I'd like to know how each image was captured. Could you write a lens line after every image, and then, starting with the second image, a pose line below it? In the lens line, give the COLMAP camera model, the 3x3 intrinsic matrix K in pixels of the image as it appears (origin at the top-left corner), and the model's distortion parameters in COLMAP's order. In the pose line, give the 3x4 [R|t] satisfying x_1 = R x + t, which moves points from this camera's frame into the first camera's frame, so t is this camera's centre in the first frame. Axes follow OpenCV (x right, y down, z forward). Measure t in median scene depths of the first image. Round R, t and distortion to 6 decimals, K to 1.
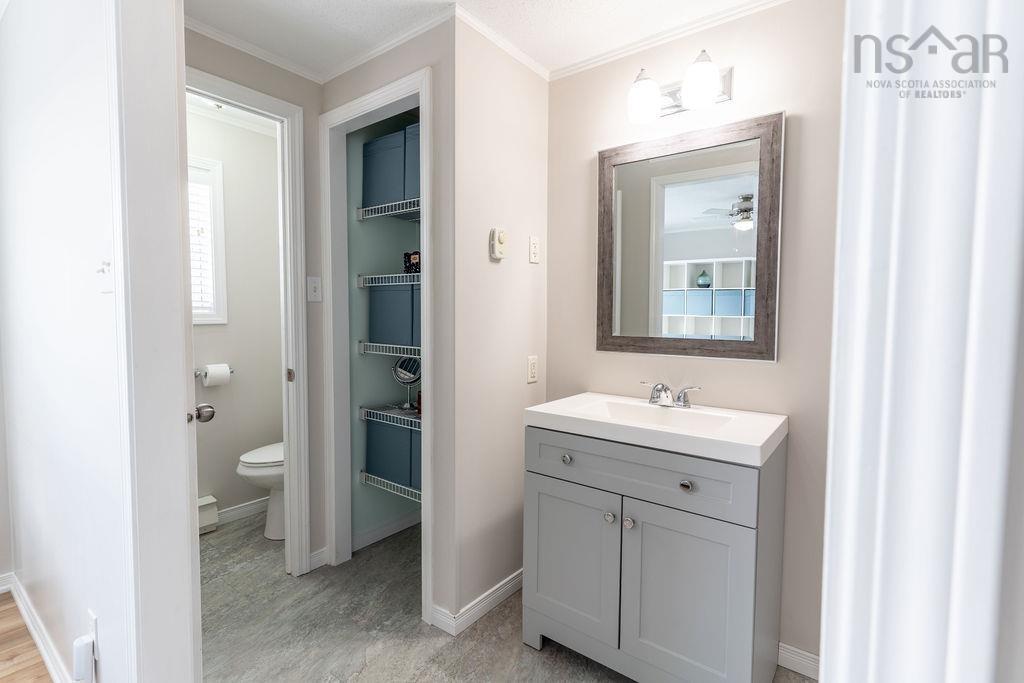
lens RADIAL K [[483.5, 0, 509.8], [0, 483.5, 336.2], [0, 0, 1]] dist [0.002178, -0.000147]
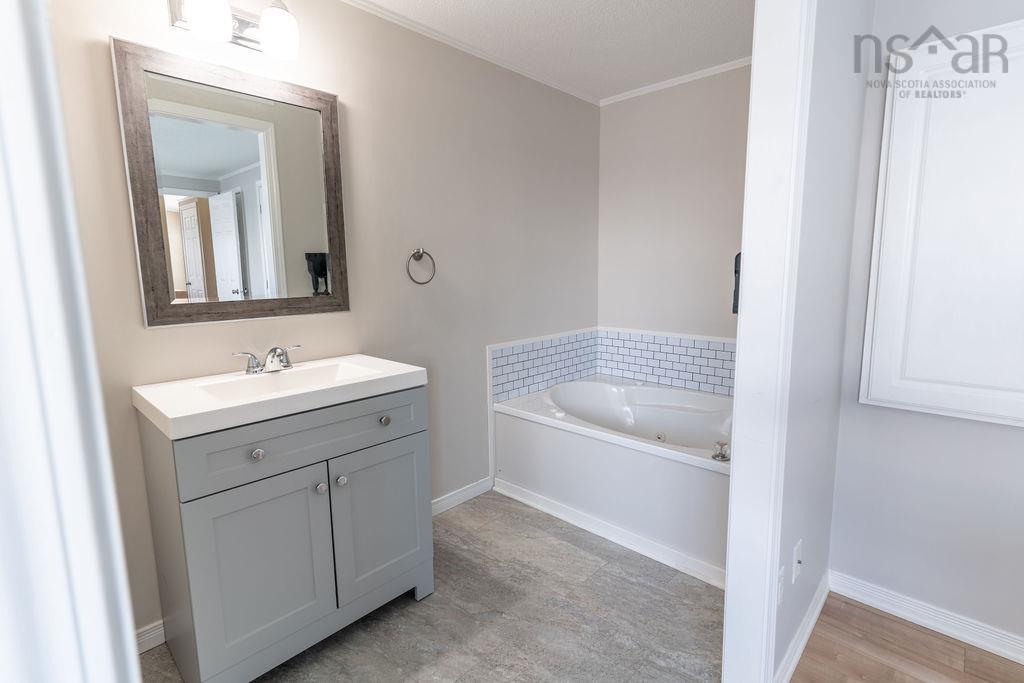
lens RADIAL K [[483.5, 0, 509.8], [0, 483.5, 336.2], [0, 0, 1]] dist [0.002178, -0.000147]
pose [[0.114304, -0.146244, 0.982623, -0.580691], [0.065190, 0.988078, 0.139472, -0.027279], [-0.991305, 0.048115, 0.122474, 0.448853]]
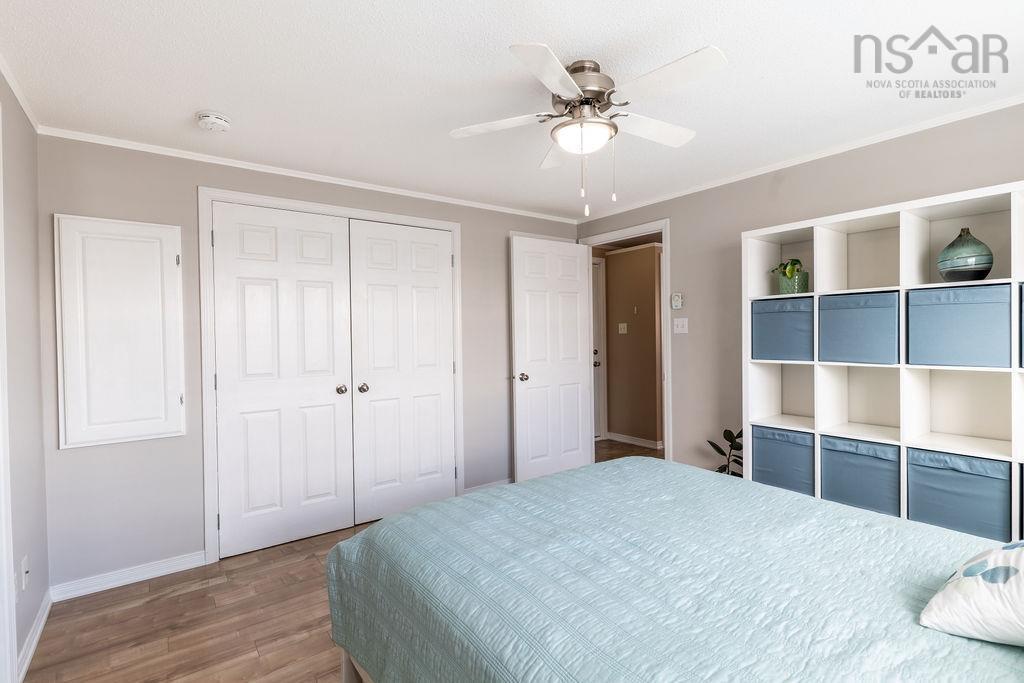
lens RADIAL K [[483.5, 0, 509.8], [0, 483.5, 336.2], [0, 0, 1]] dist [0.002178, -0.000147]
pose [[-0.959381, 0.004472, 0.282078, -1.161681], [0.022341, 0.997938, 0.060166, -0.082380], [-0.281227, 0.064024, -0.957503, 0.806389]]
